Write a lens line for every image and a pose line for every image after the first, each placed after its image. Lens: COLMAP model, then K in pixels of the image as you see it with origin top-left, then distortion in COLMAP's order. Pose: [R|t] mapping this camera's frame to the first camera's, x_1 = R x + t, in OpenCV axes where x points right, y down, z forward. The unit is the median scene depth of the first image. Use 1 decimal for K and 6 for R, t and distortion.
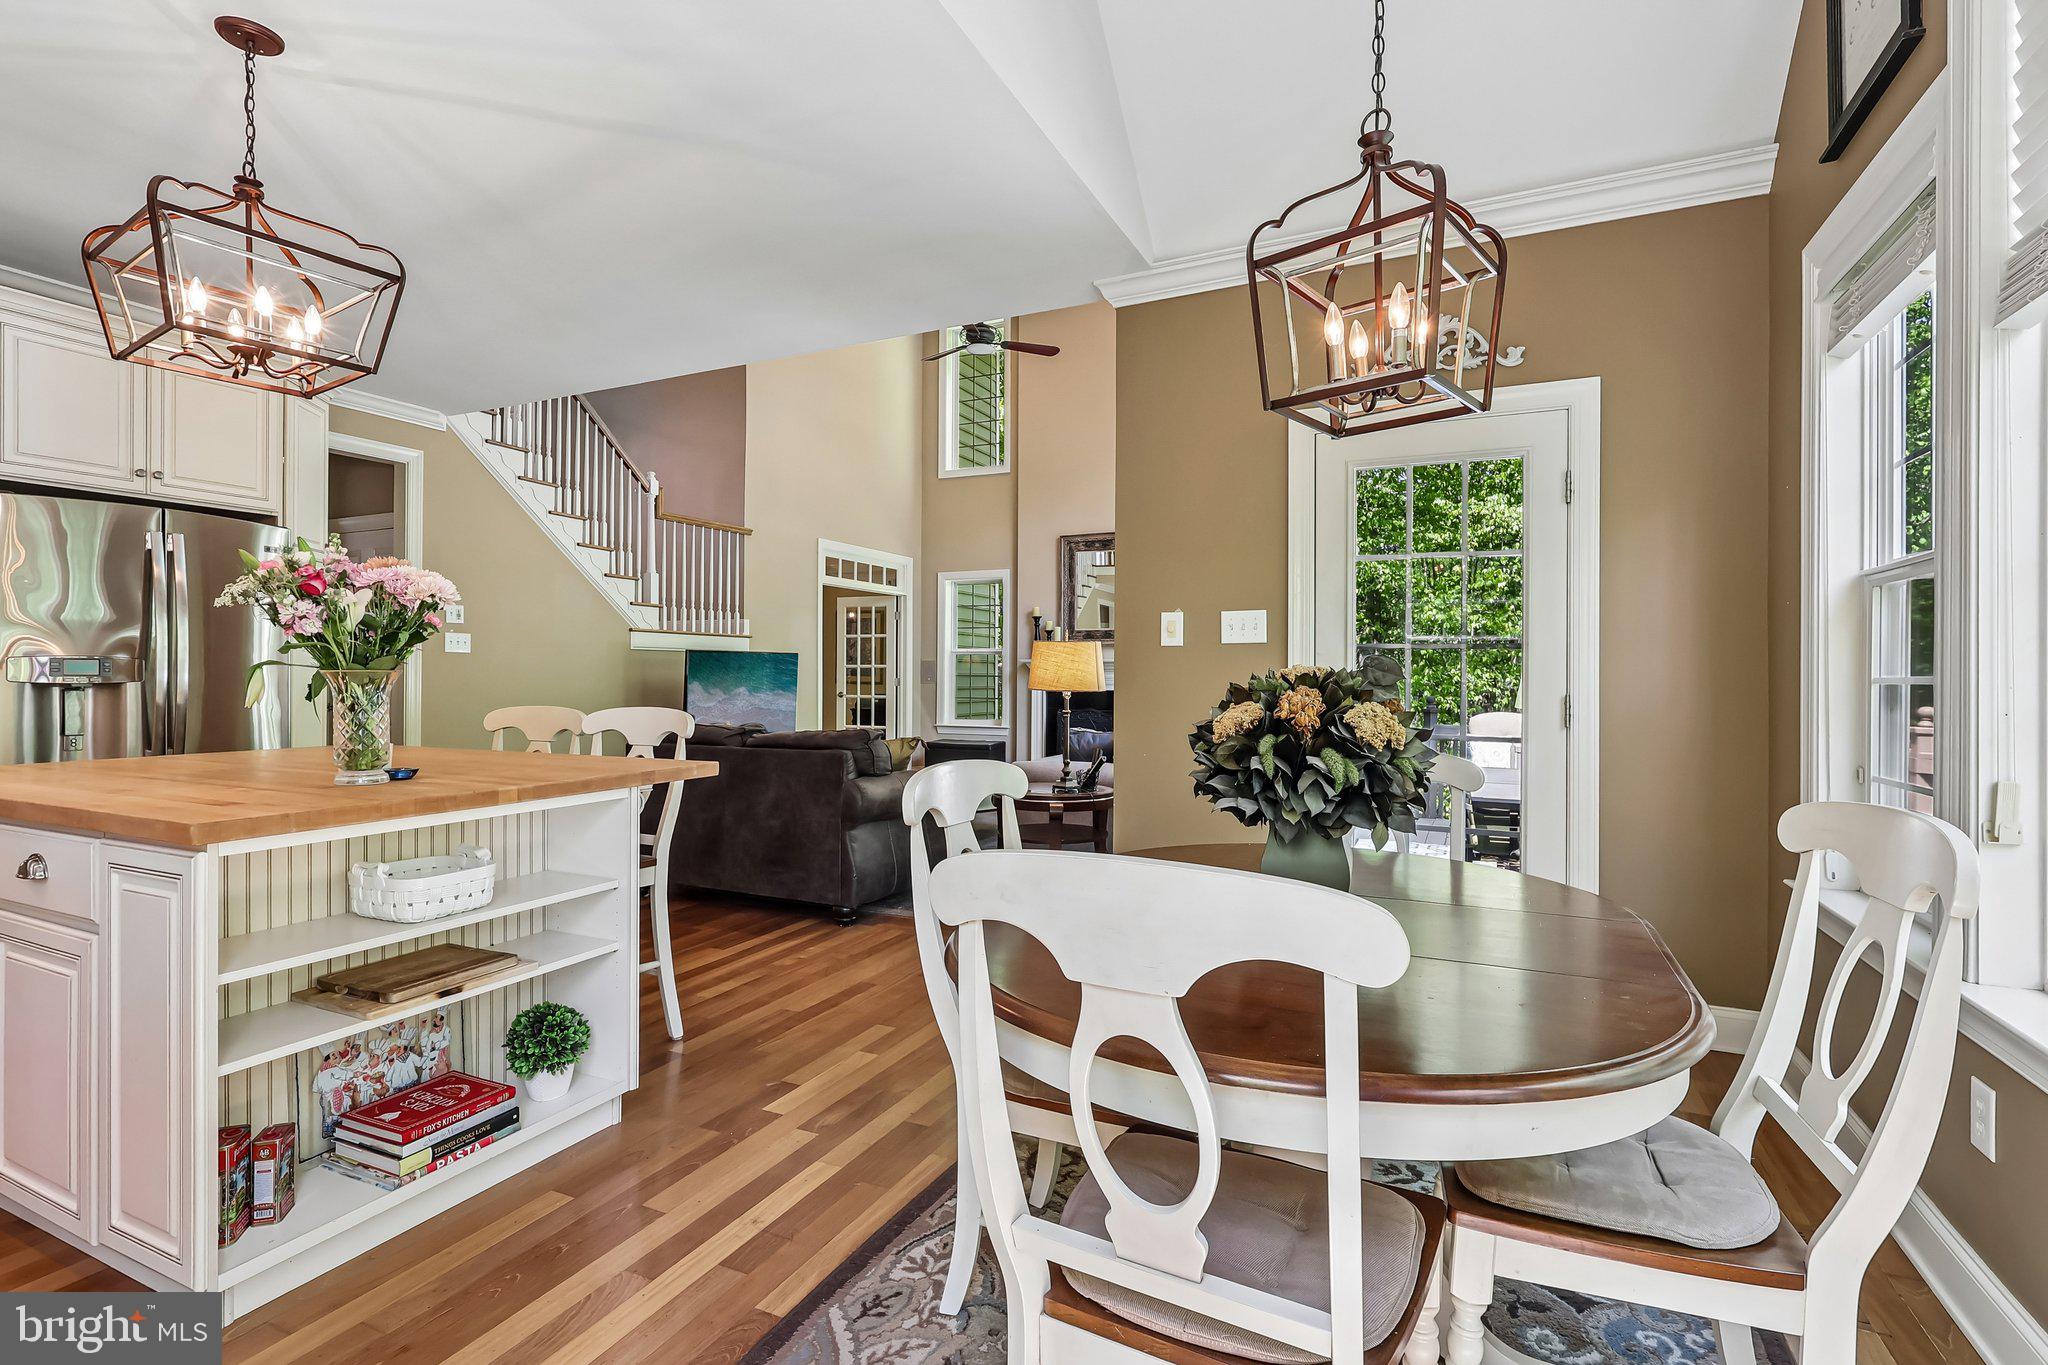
lens RADIAL K [[960.4, 0, 1018.8], [0, 960.4, 677.0], [0, 0, 1]] dist [-0.002195, 0.000195]
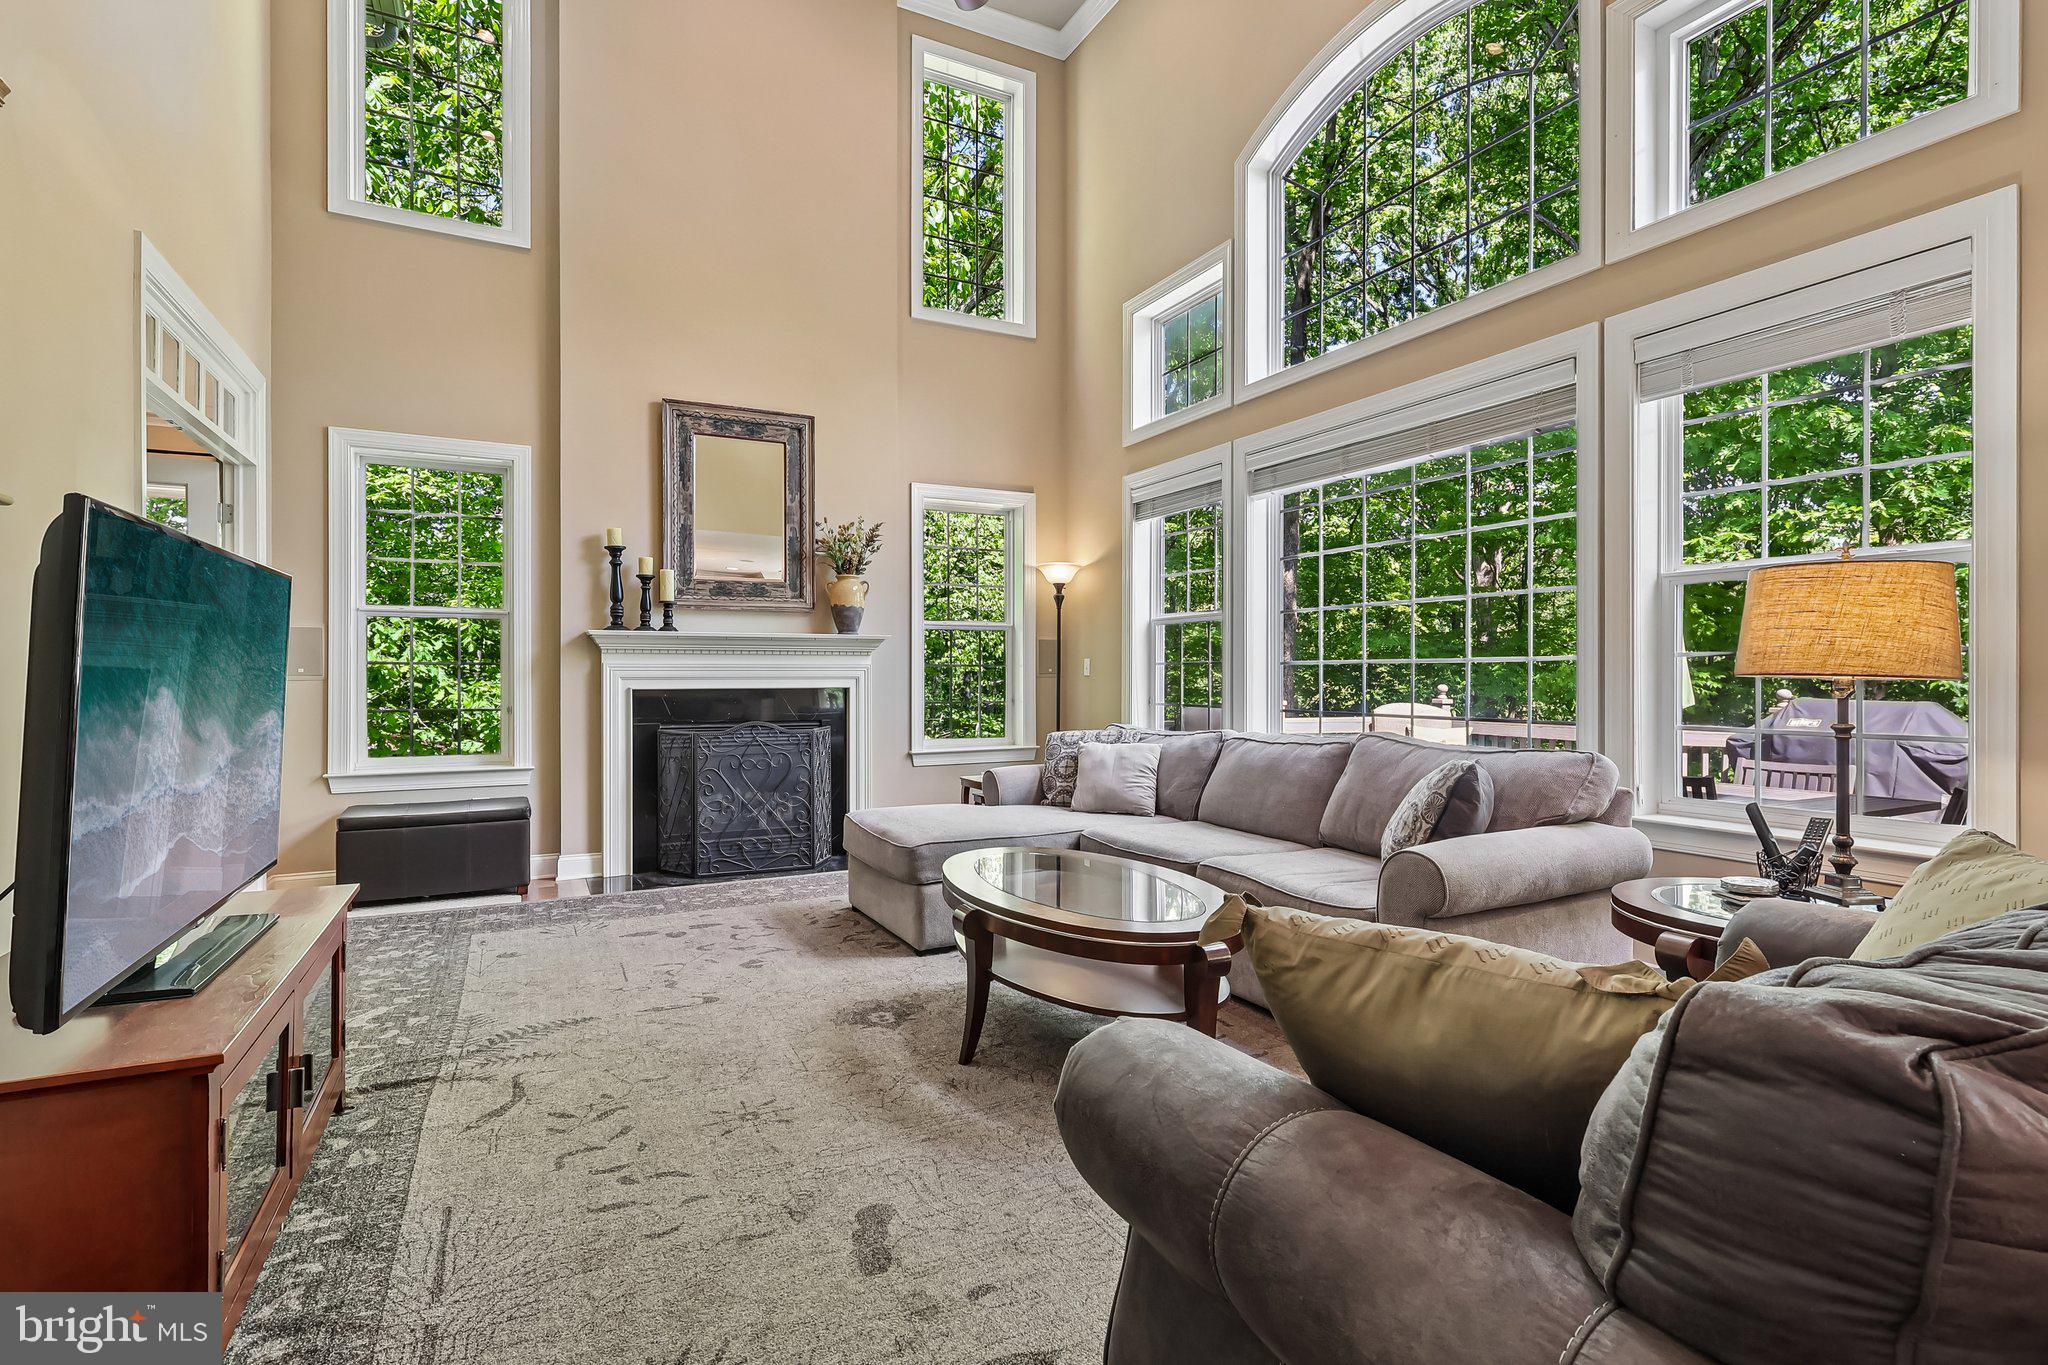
lens RADIAL K [[972.8, 0, 1024.0], [0, 972.8, 682.5], [0, 0, 1]] dist [-0.002306, -0.000461]
pose [[0.600599, -0.013373, 0.799439, -0.678962], [0.005326, 0.999905, 0.012725, 0.010016], [-0.799533, -0.003385, 0.600613, 1.312820]]
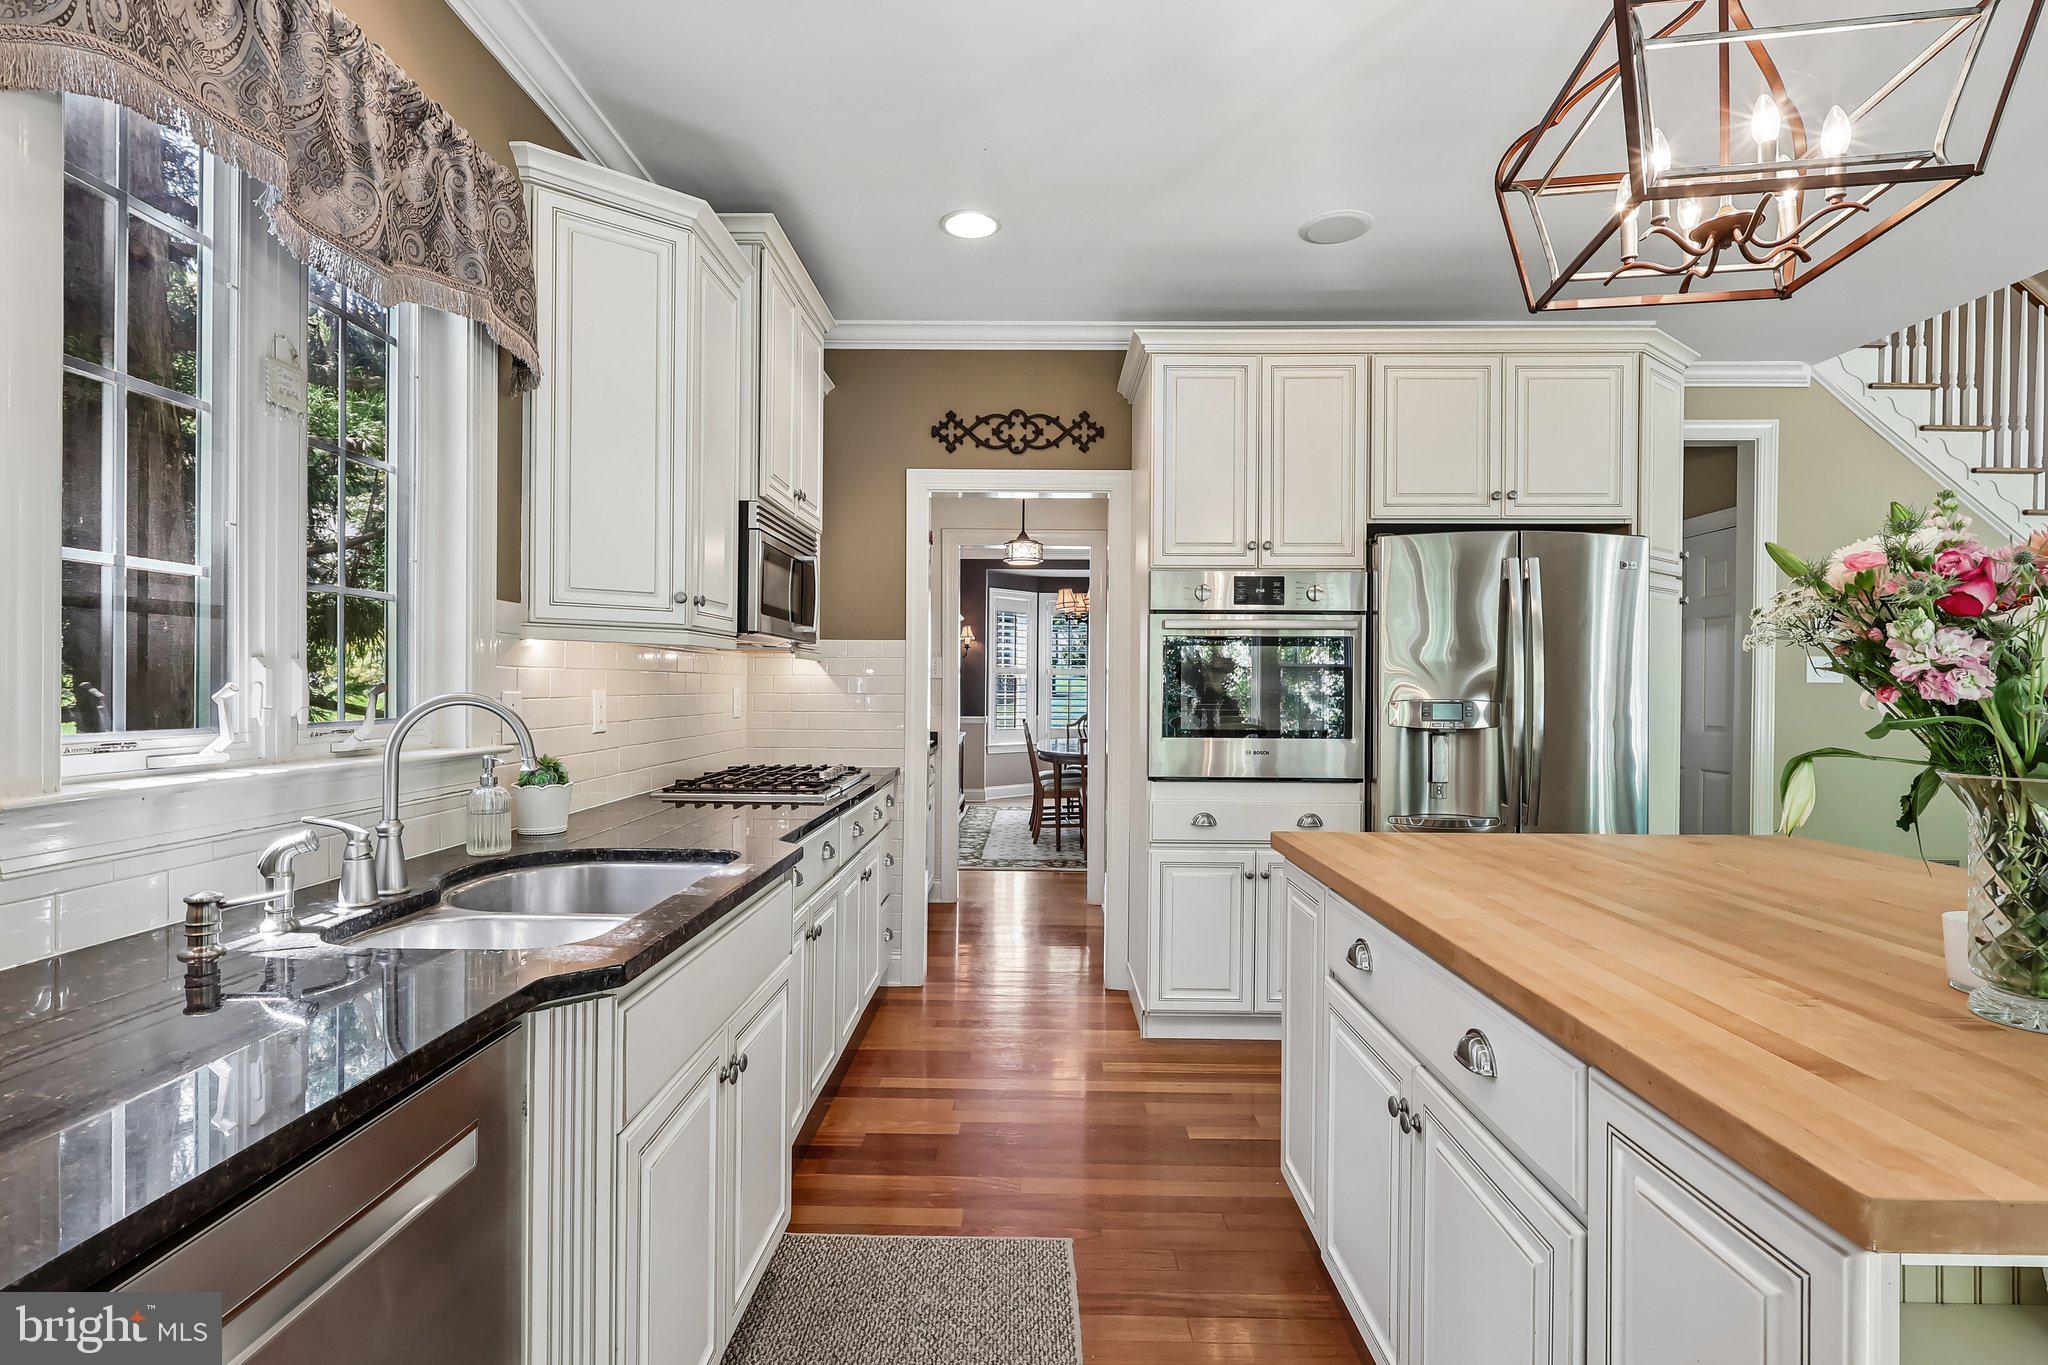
lens RADIAL K [[960.4, 0, 1018.8], [0, 960.4, 677.0], [0, 0, 1]] dist [-0.002195, 0.000195]
pose [[0.412127, -0.011568, -0.911053, -0.255294], [-0.005248, 0.999873, -0.015070, -0.023846], [0.911111, 0.010992, 0.412014, 0.200079]]
